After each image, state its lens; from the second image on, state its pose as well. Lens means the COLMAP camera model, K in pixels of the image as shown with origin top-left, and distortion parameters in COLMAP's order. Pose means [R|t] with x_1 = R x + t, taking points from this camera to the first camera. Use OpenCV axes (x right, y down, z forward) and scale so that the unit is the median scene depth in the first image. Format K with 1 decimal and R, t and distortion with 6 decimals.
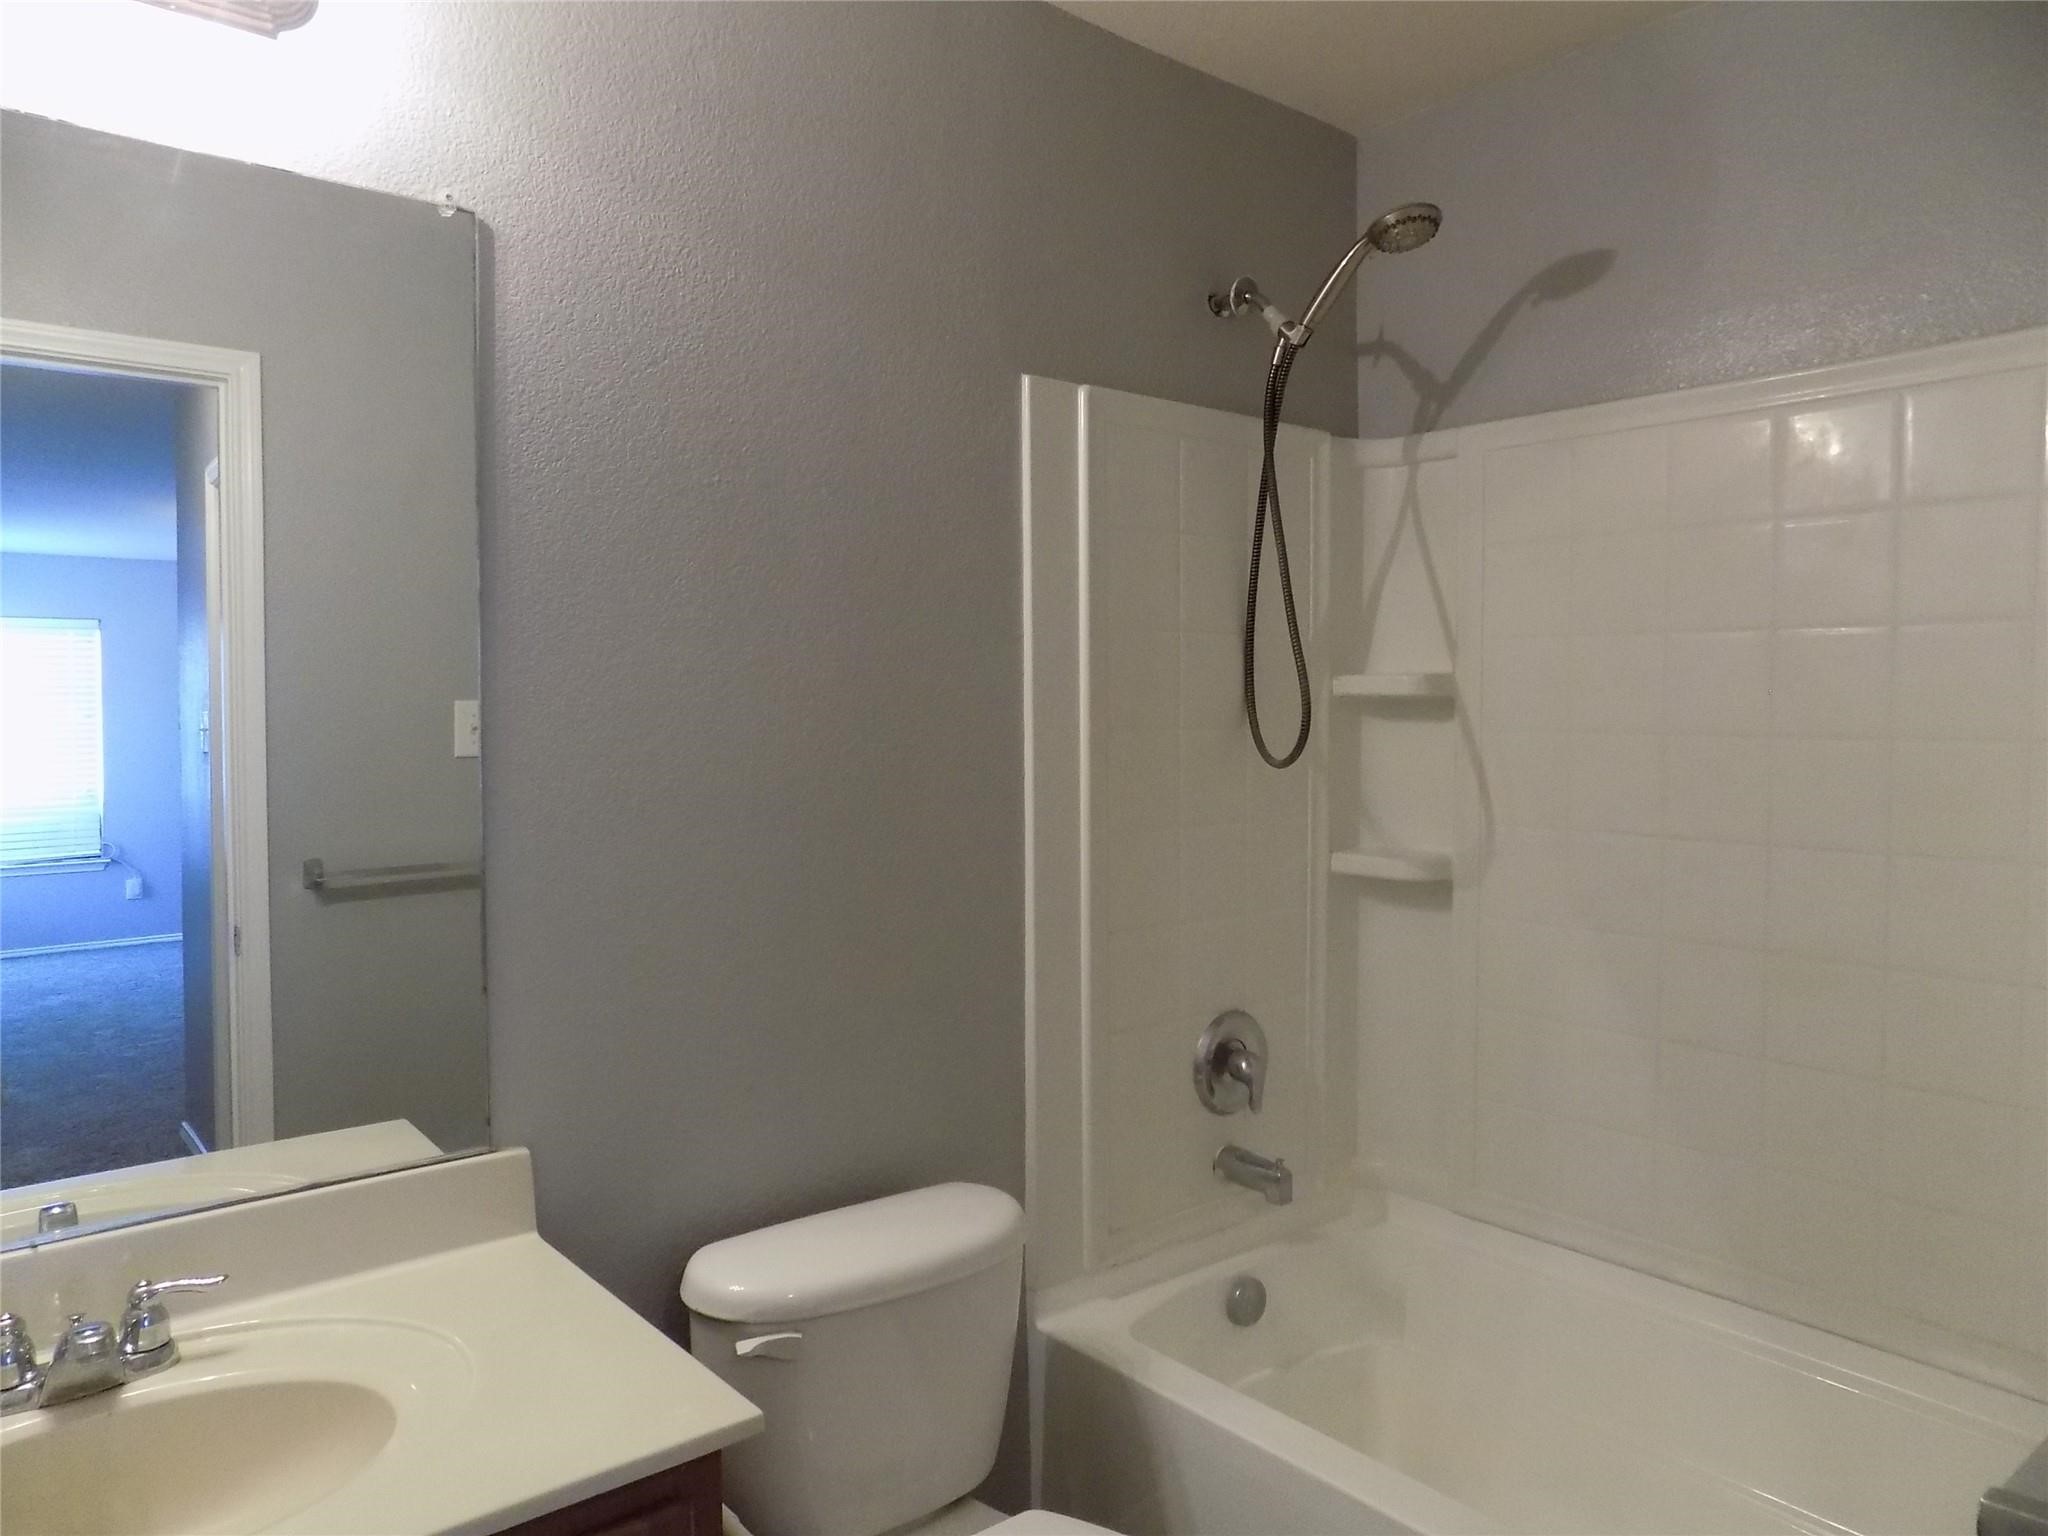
lens RADIAL K [[1413.4, 0, 1014.5], [0, 1413.4, 780.6], [0, 0, 1]] dist [-0.057996, 0.072166]
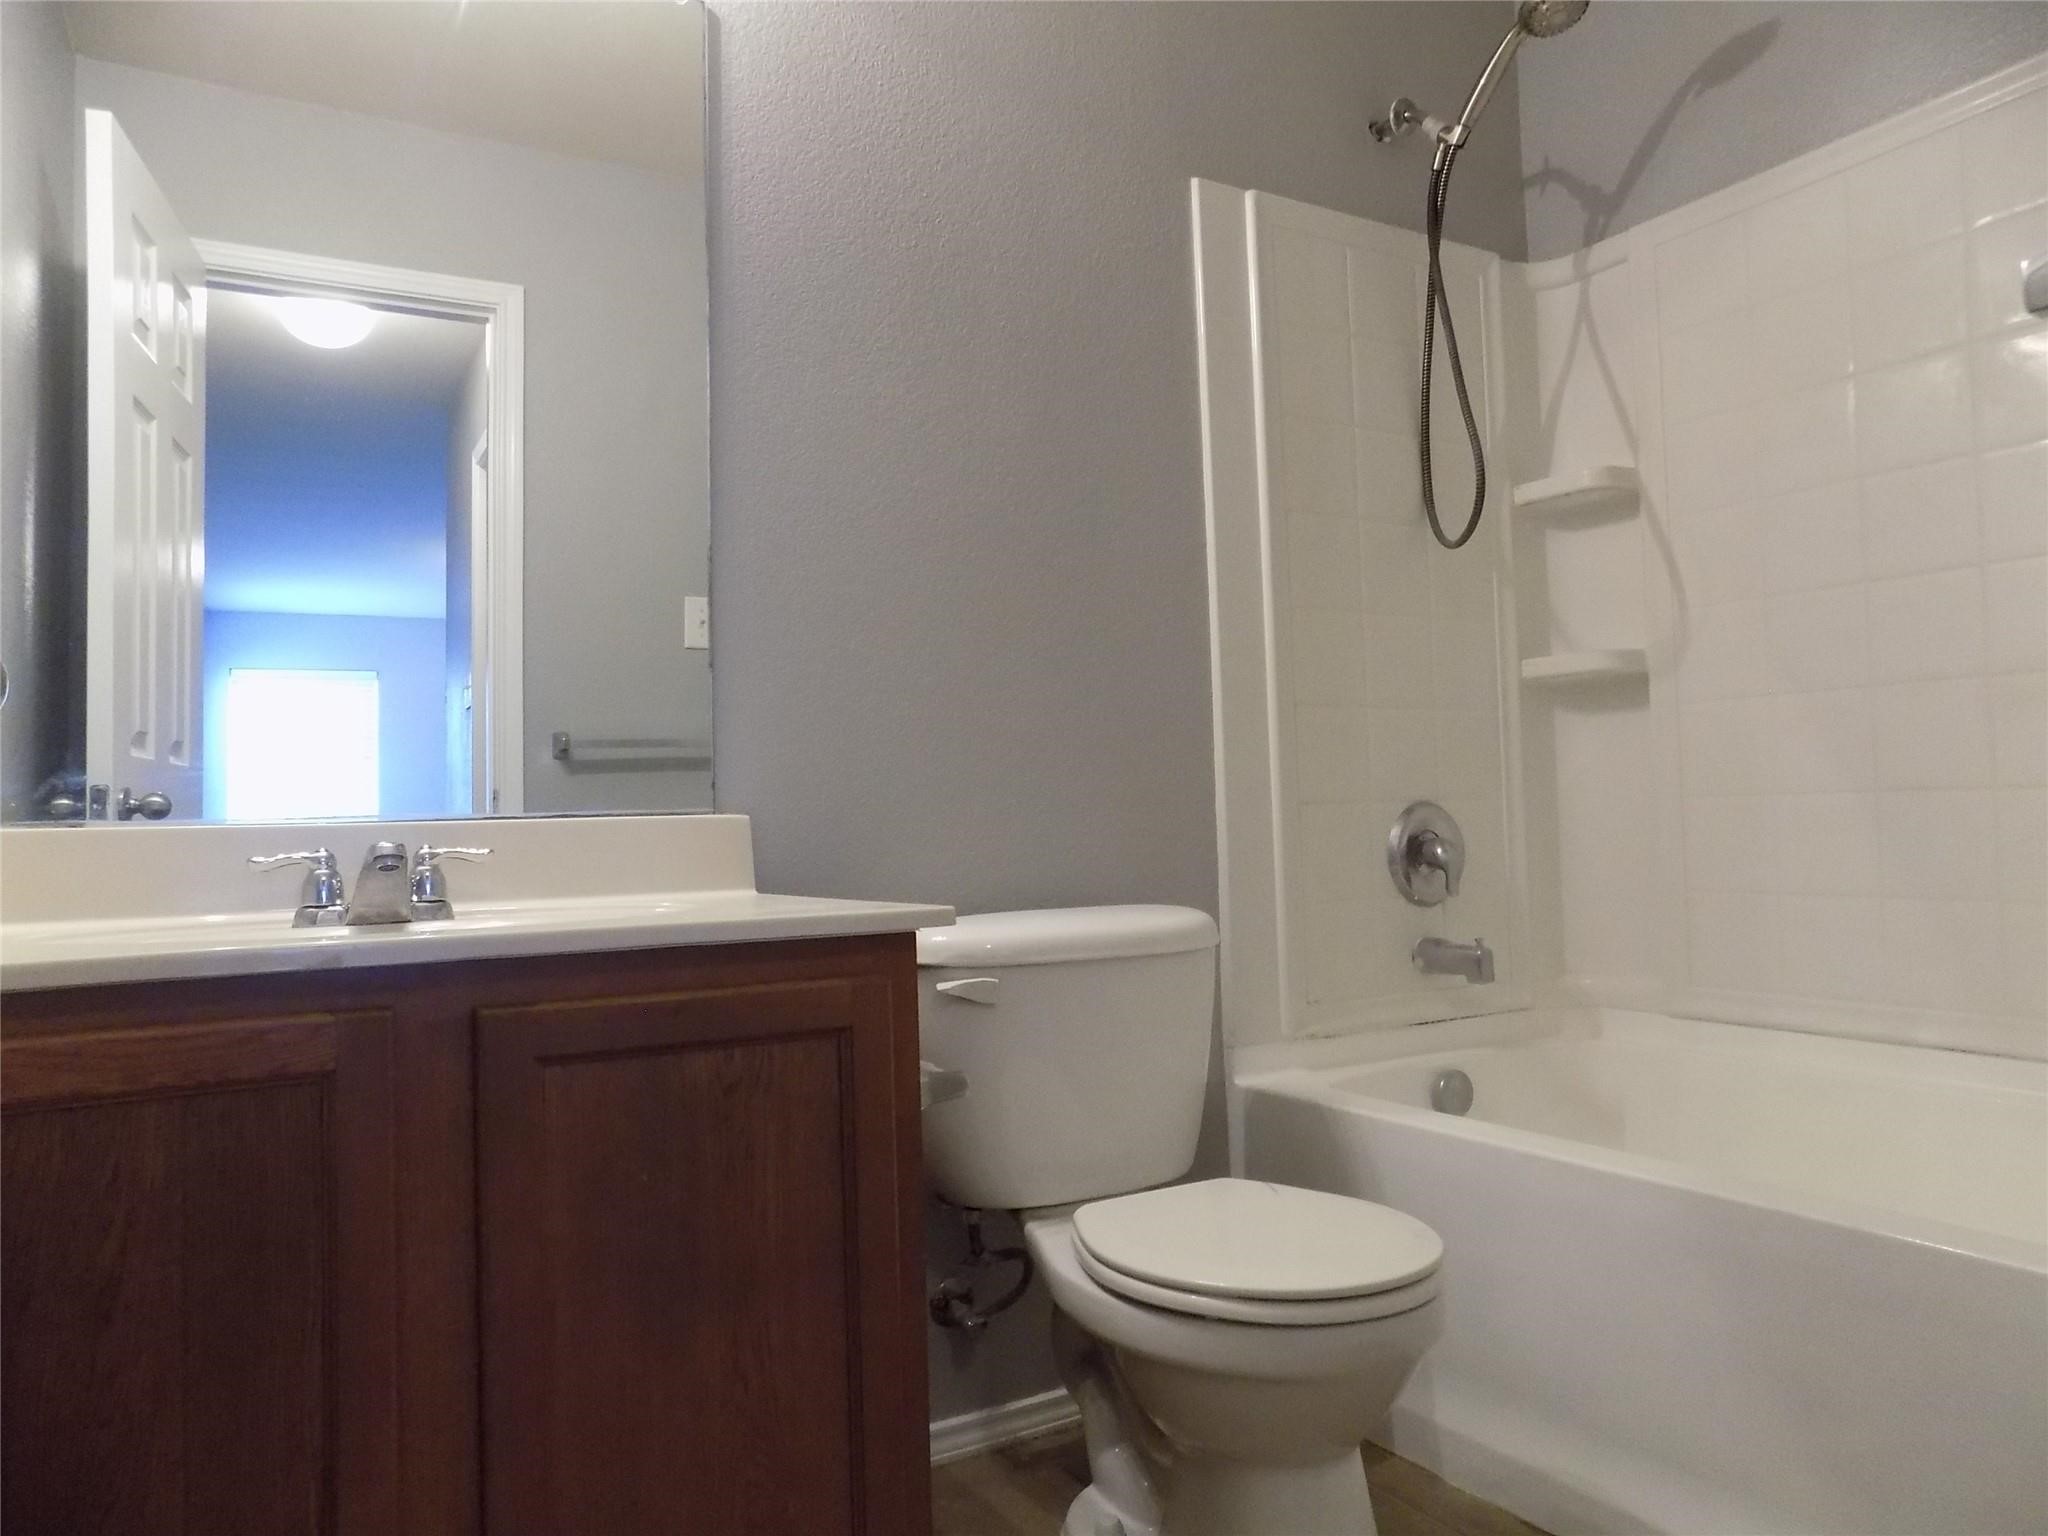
lens RADIAL K [[1413.4, 0, 1014.9], [0, 1413.4, 765.3], [0, 0, 1]] dist [-0.057996, 0.072166]
pose [[0.988602, -0.031308, -0.147265, 0.013881], [0.018399, 0.995931, -0.088216, 0.223143], [0.149427, 0.084501, 0.985155, -0.035842]]
